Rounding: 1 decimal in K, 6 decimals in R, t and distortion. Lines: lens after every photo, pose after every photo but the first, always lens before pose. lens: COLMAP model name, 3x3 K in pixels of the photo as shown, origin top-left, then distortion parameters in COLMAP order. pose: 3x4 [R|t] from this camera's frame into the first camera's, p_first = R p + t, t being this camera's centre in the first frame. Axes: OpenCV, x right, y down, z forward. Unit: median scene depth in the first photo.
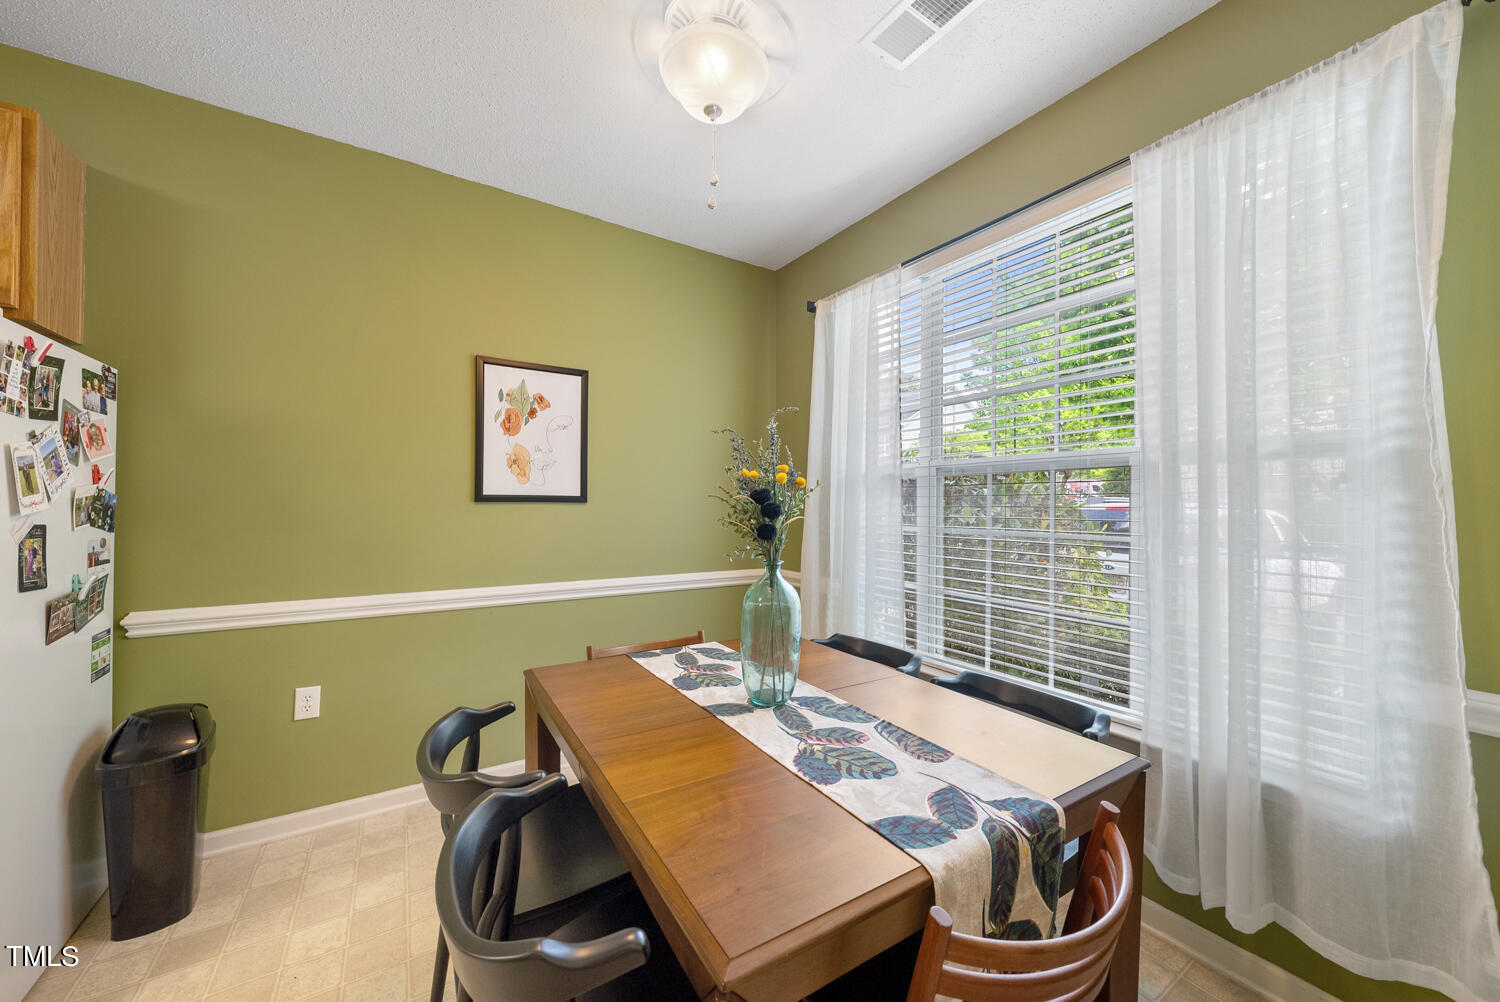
lens RADIAL K [[550.6, 0, 750.0], [0, 550.6, 501.0], [0, 0, 1]] dist [-0.000968, -0.000064]
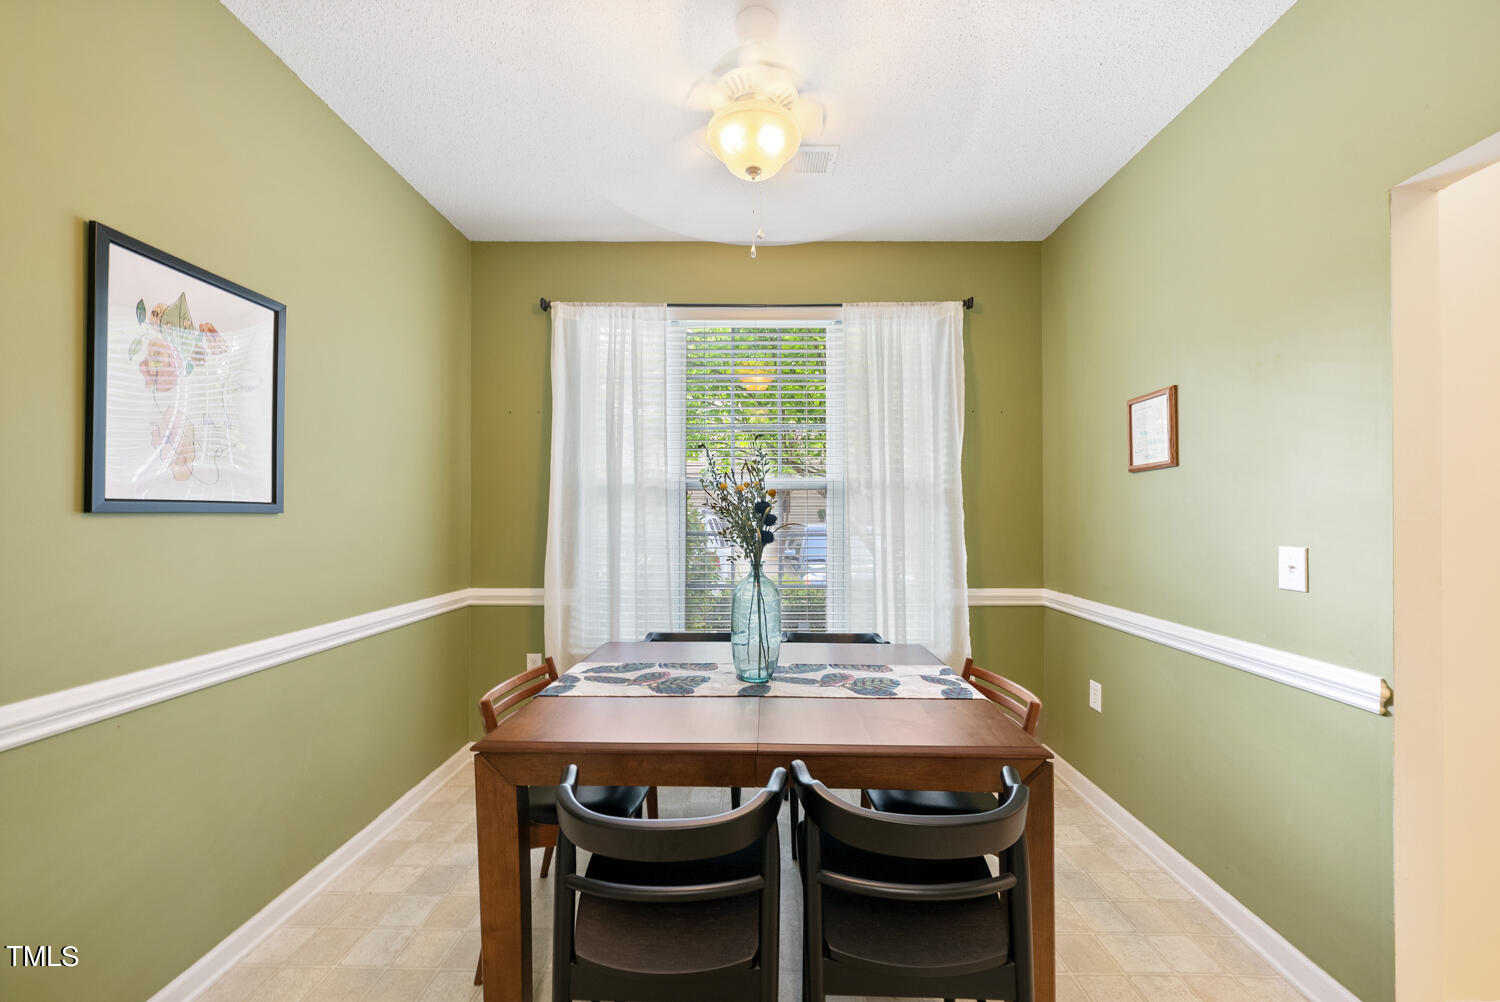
lens RADIAL K [[559.8, 0, 756.4], [0, 559.8, 518.9], [0, 0, 1]] dist [-0.001101, 0.000008]
pose [[0.536025, -0.011116, 0.844129, -0.850600], [-0.000535, 0.999909, 0.013507, 0.000144], [-0.844202, -0.007692, 0.535970, 0.300991]]
